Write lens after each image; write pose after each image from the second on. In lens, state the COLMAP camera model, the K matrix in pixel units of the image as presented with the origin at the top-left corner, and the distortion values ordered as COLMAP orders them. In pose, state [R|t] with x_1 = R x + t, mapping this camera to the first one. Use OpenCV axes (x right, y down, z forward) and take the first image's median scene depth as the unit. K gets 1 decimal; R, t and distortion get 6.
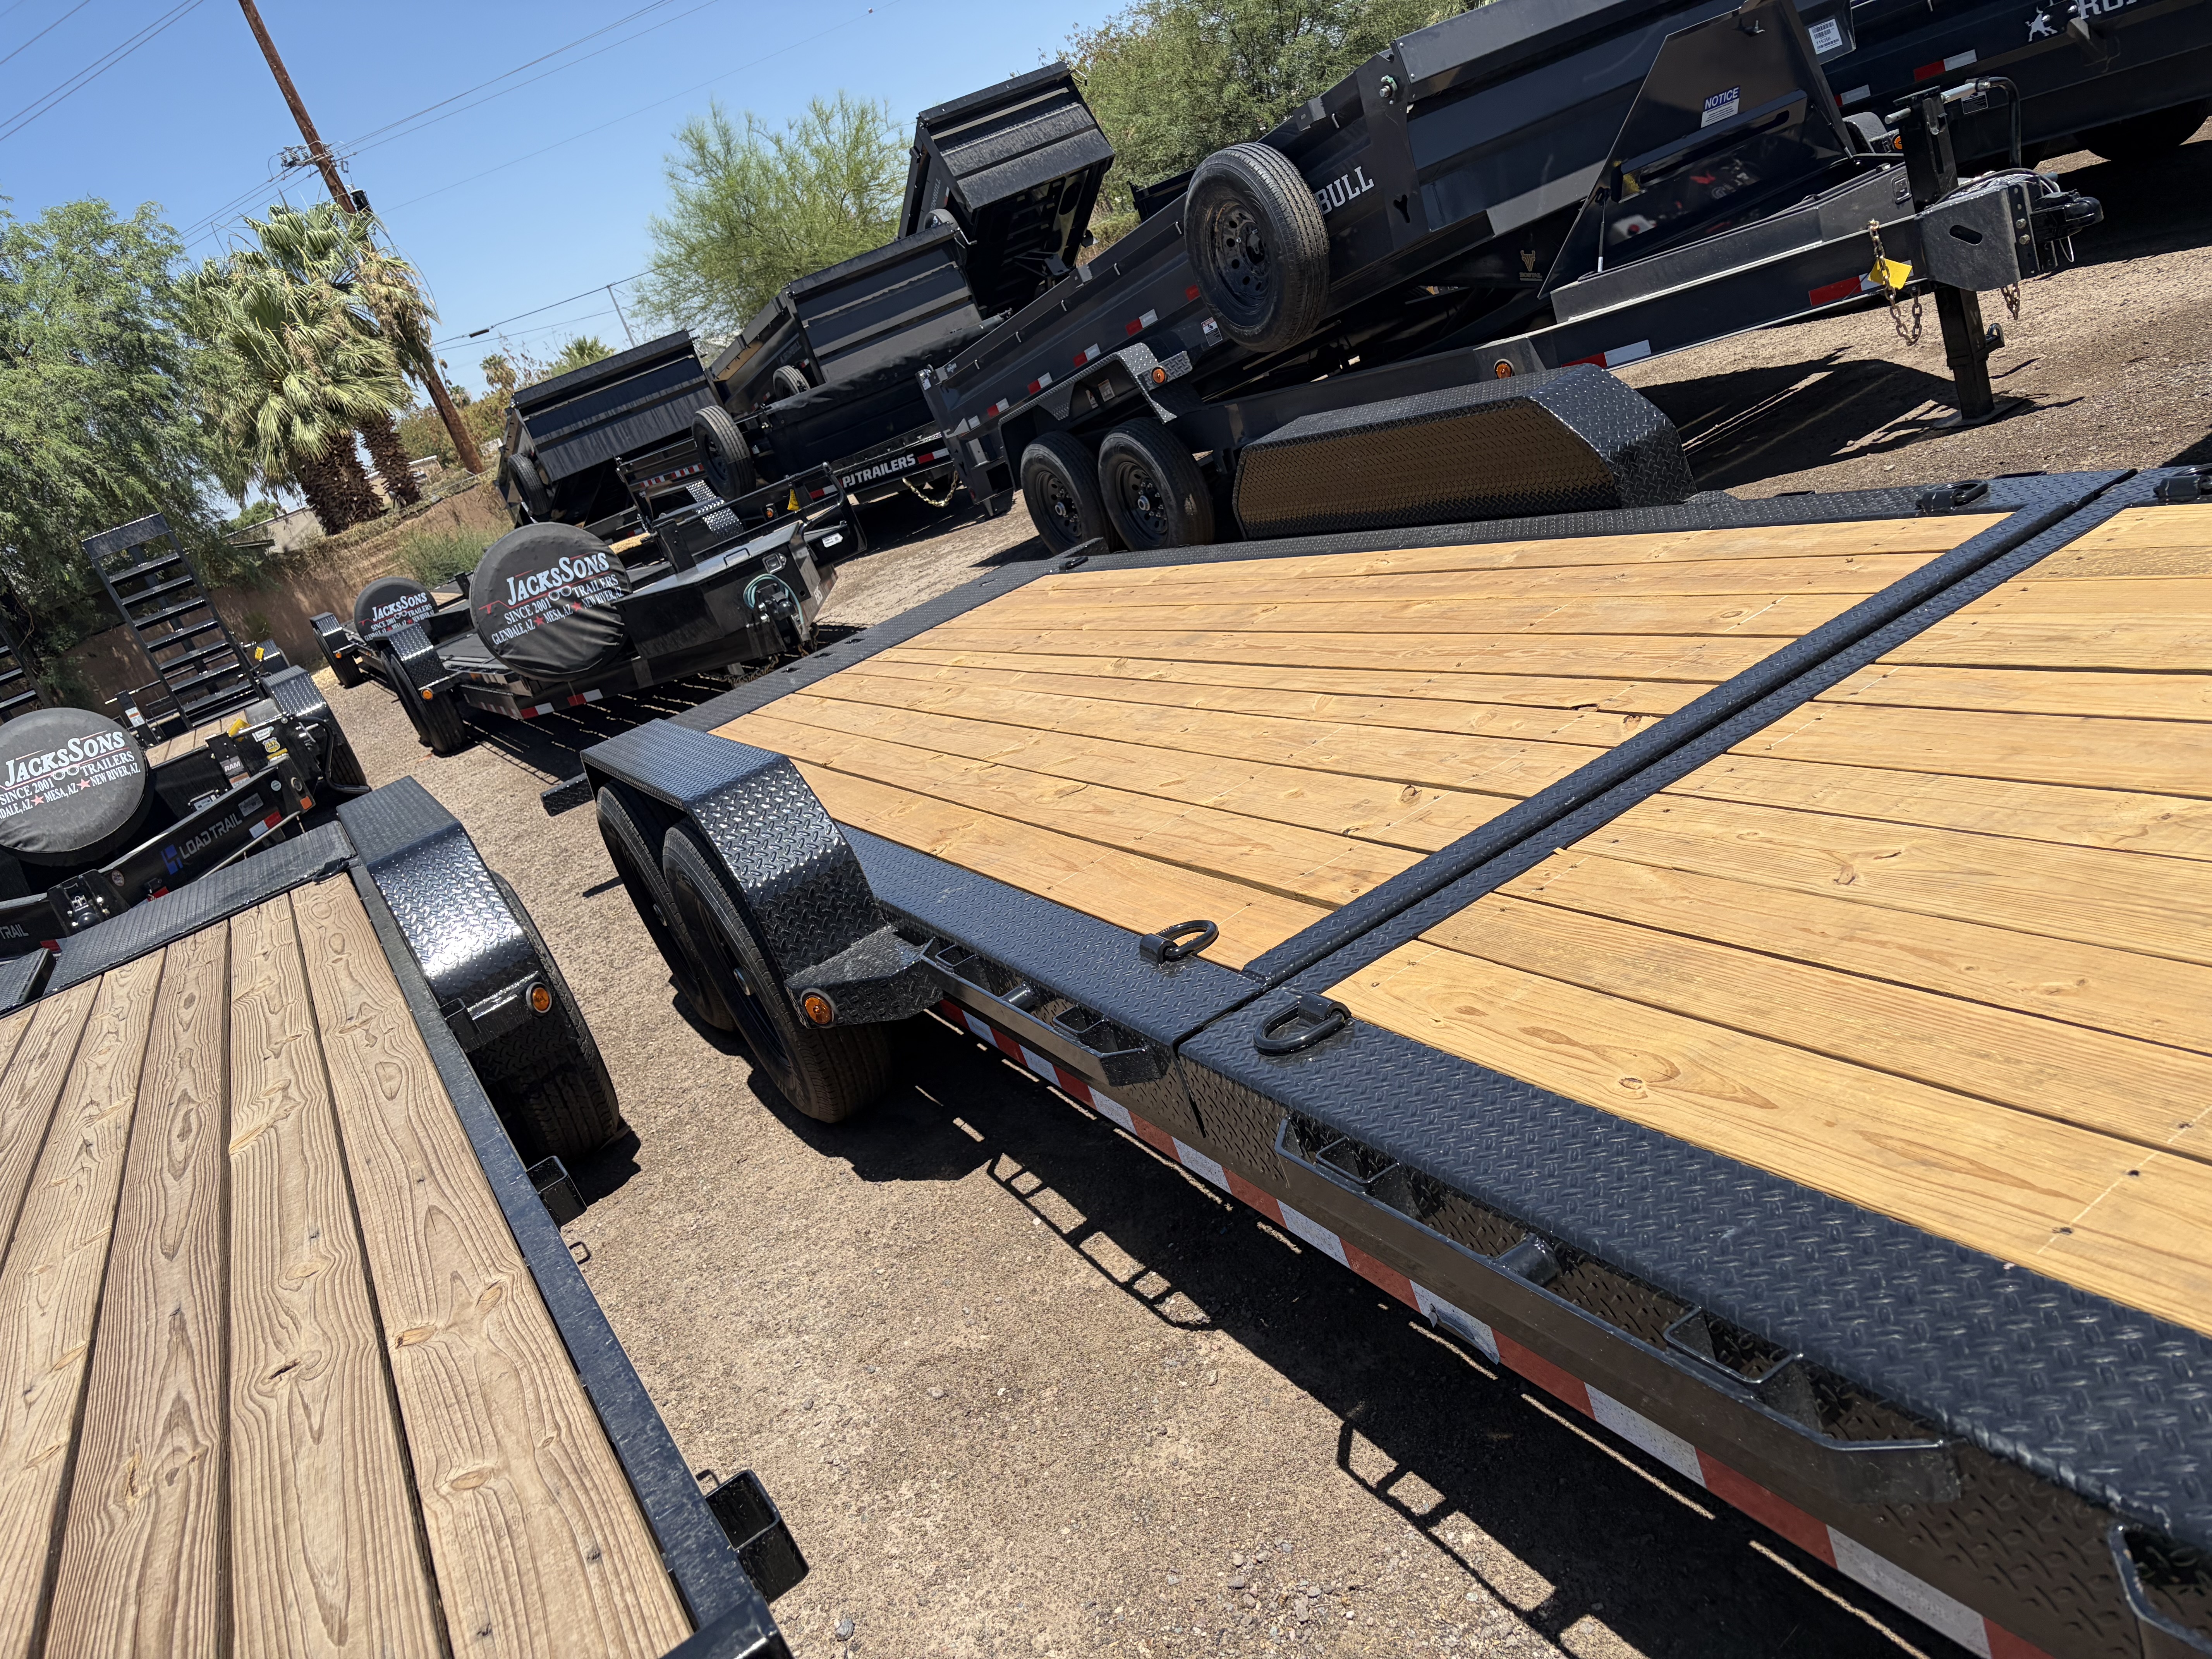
lens RADIAL K [[1684.7, 0, 1106.0], [0, 1684.7, 829.5], [0, 0, 1]] dist [0.022488, 0.002860]
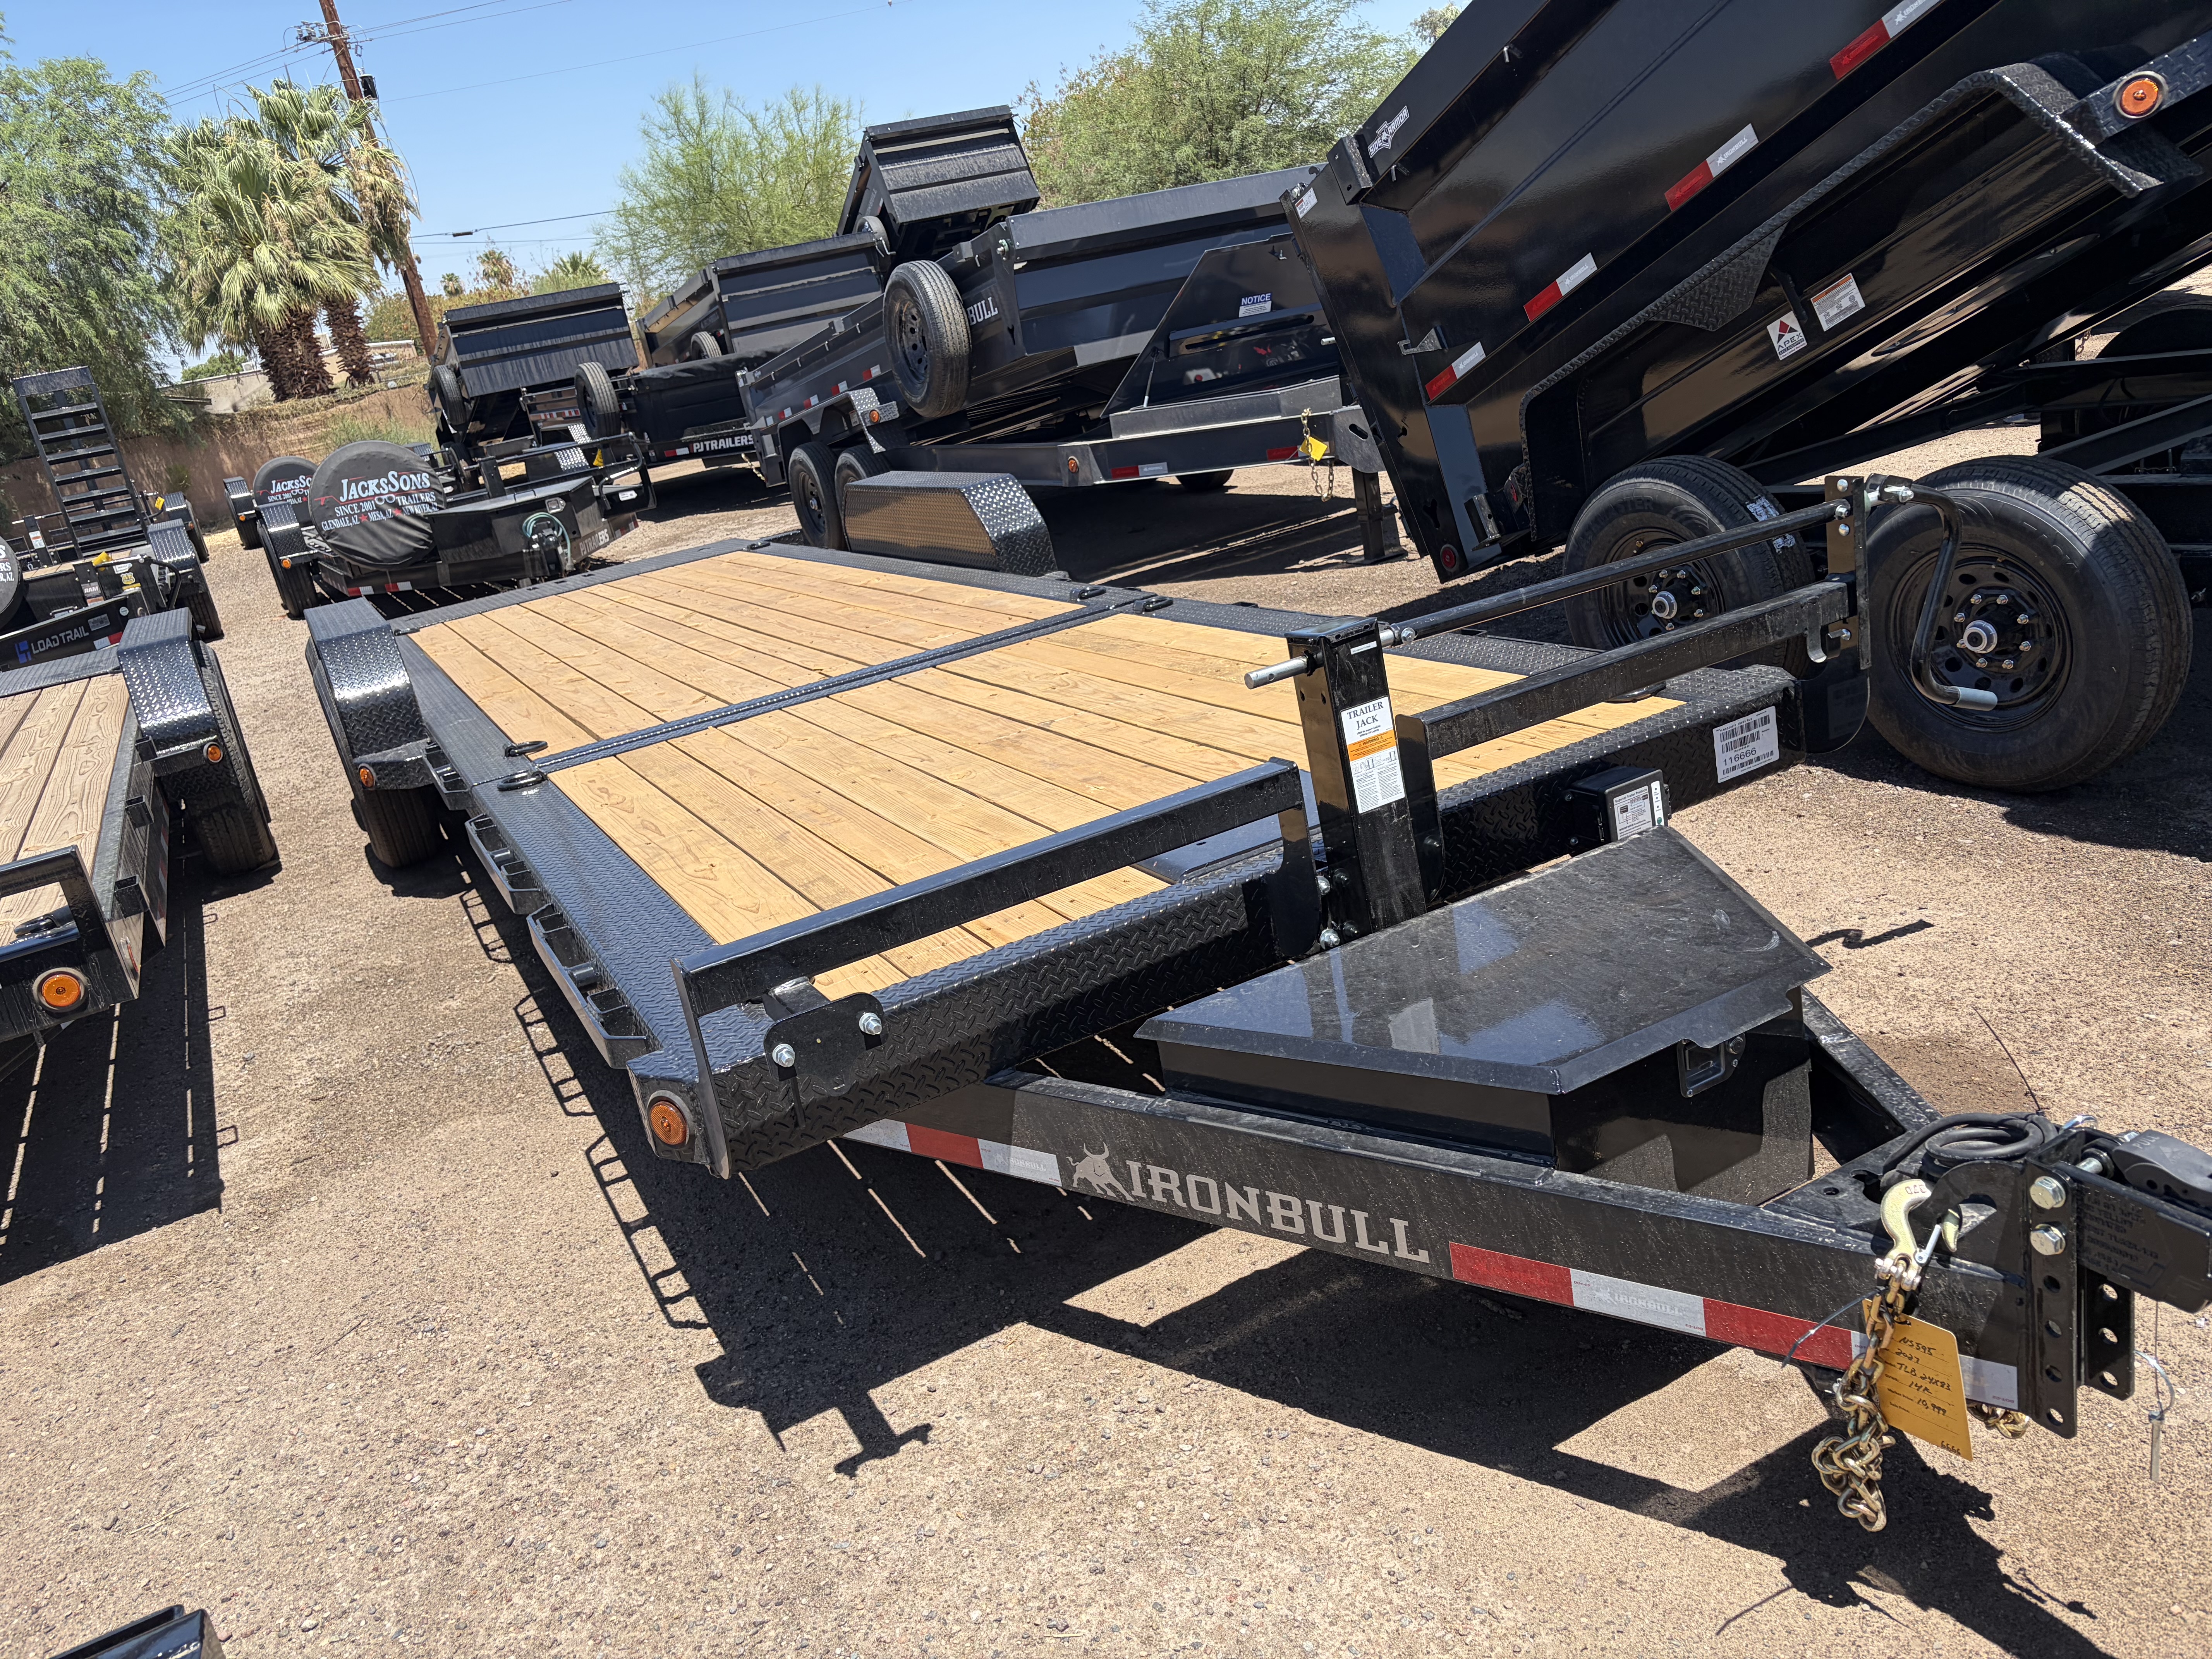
lens RADIAL K [[1689.3, 0, 1127.9], [0, 1689.3, 827.3], [0, 0, 1]] dist [-0.000674, 0.011149]
pose [[0.984018, 0.169160, 0.055620, 0.066443], [-0.168857, 0.985589, -0.010133, 0.006367], [-0.056533, 0.000579, 0.998401, -0.095868]]
